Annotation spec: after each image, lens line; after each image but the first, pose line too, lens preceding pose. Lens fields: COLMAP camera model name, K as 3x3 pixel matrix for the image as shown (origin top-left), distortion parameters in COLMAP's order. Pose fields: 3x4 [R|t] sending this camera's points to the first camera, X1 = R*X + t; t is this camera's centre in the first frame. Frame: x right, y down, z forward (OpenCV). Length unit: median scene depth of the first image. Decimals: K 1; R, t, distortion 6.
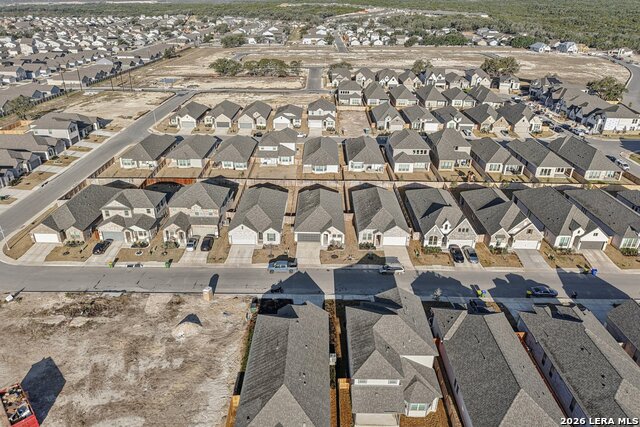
lens RADIAL K [[434.9, 0, 322.5], [0, 434.9, 202.0], [0, 0, 1]] dist [0.030560, -0.005536]
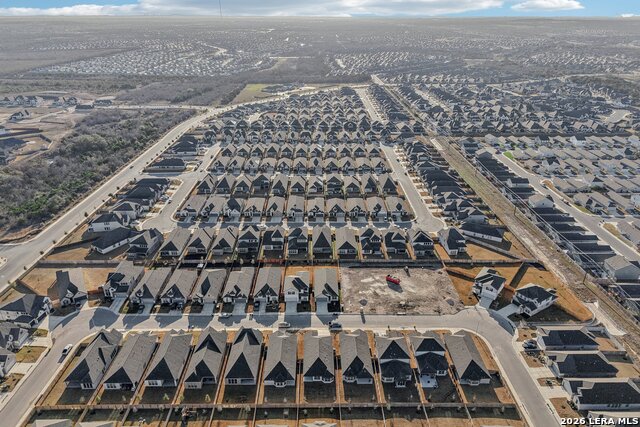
lens RADIAL K [[434.1, 0, 320.0], [0, 434.1, 213.5], [0, 0, 1]] dist [0.071409, -0.082170]
pose [[-0.999683, -0.014391, -0.020650, 0.030174], [-0.025021, 0.657258, 0.753250, -1.685002], [0.002732, 0.753528, -0.657410, 1.829183]]
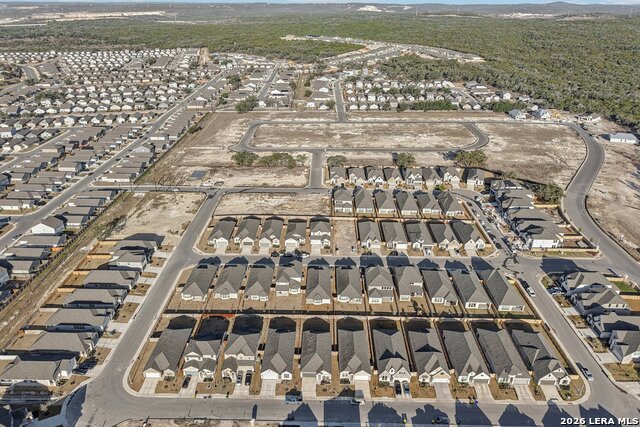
lens RADIAL K [[434.1, 0, 320.0], [0, 434.1, 213.5], [0, 0, 1]] dist [0.071409, -0.082170]
pose [[0.999774, -0.004634, -0.020724, 0.045765], [0.005247, 0.999547, 0.029643, -0.578496], [0.020577, -0.029746, 0.999346, -0.640162]]
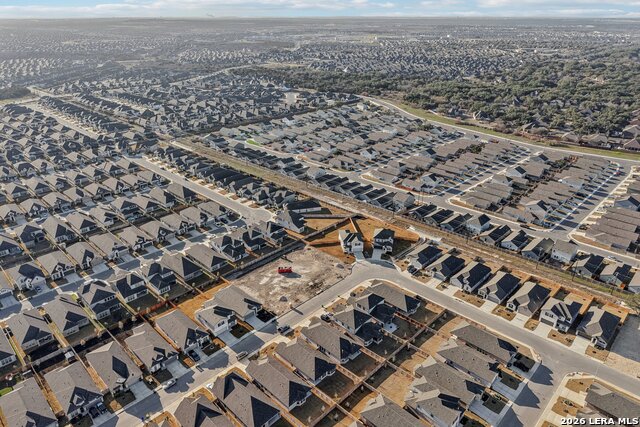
lens RADIAL K [[434.1, 0, 320.0], [0, 434.1, 213.5], [0, 0, 1]] dist [0.071409, -0.082170]
pose [[-0.696324, 0.280303, -0.660729, 0.948080], [-0.307246, 0.715555, 0.627361, -1.508785], [0.648639, 0.639853, -0.412136, 1.488873]]
